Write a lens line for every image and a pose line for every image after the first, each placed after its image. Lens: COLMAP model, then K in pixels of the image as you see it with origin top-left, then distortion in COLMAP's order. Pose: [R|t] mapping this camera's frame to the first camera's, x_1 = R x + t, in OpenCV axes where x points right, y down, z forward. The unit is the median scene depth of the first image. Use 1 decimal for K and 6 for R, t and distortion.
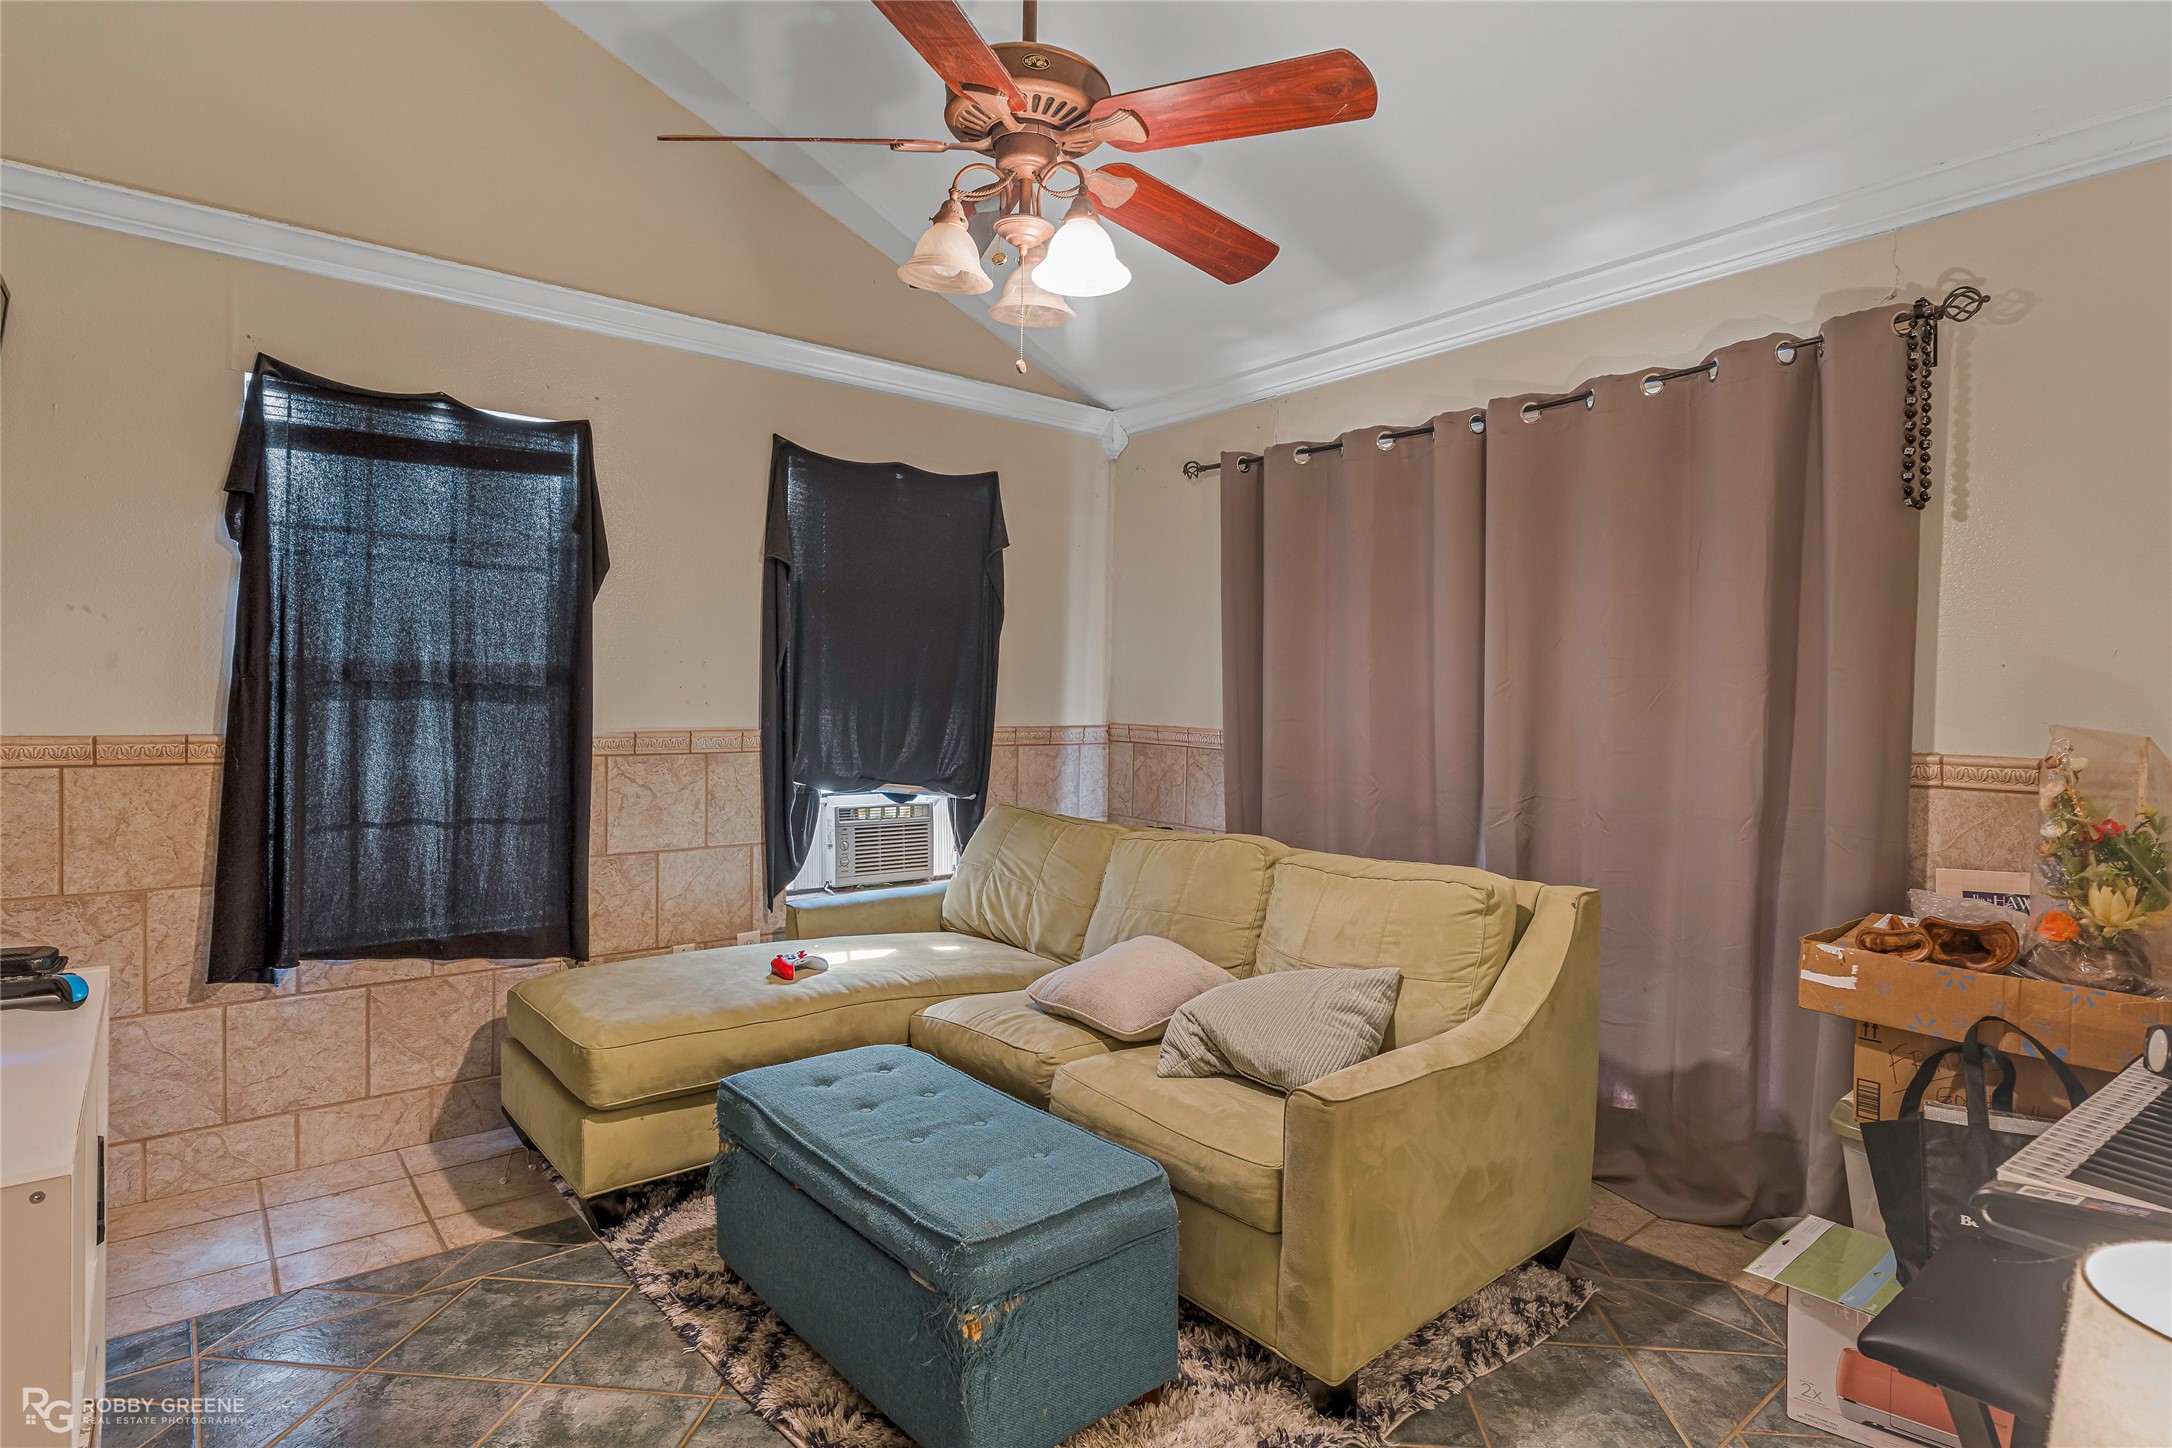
lens RADIAL K [[1098.4, 0, 1094.2], [0, 1098.4, 707.2], [0, 0, 1]] dist [-0.000996, -0.000074]
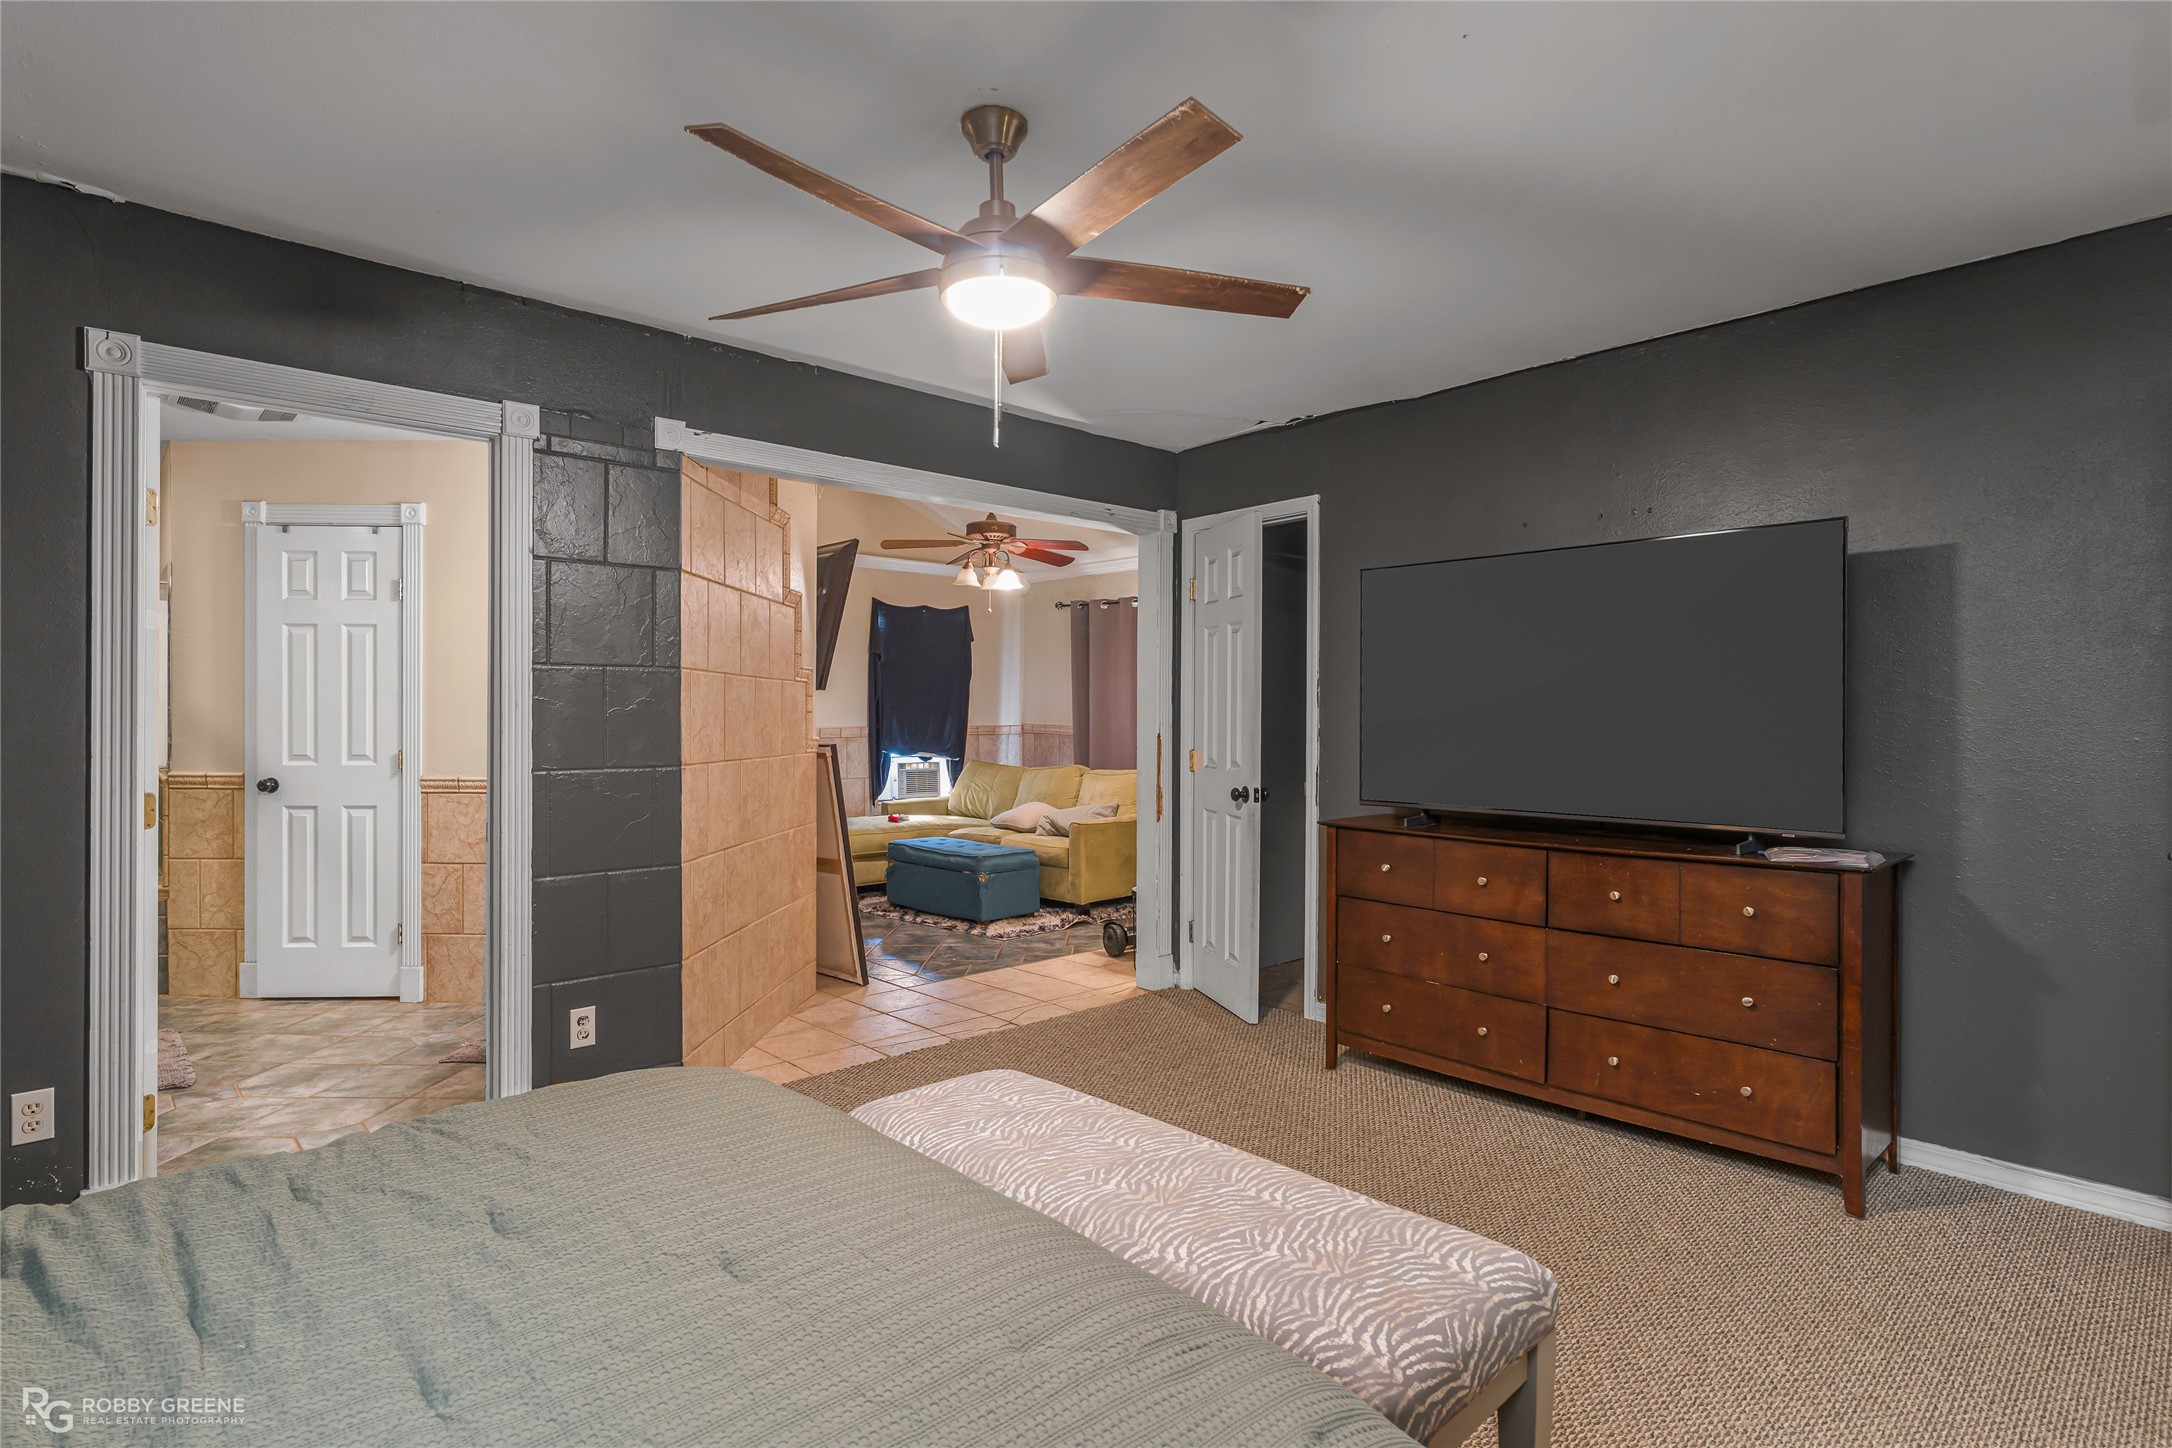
lens RADIAL K [[1098.4, 0, 1094.2], [0, 1098.4, 707.2], [0, 0, 1]] dist [-0.000996, -0.000074]
pose [[0.997730, -0.009695, 0.066643, 0.012618], [0.010484, 0.999879, -0.011502, 0.009756], [-0.066524, 0.012175, 0.997711, -1.238155]]
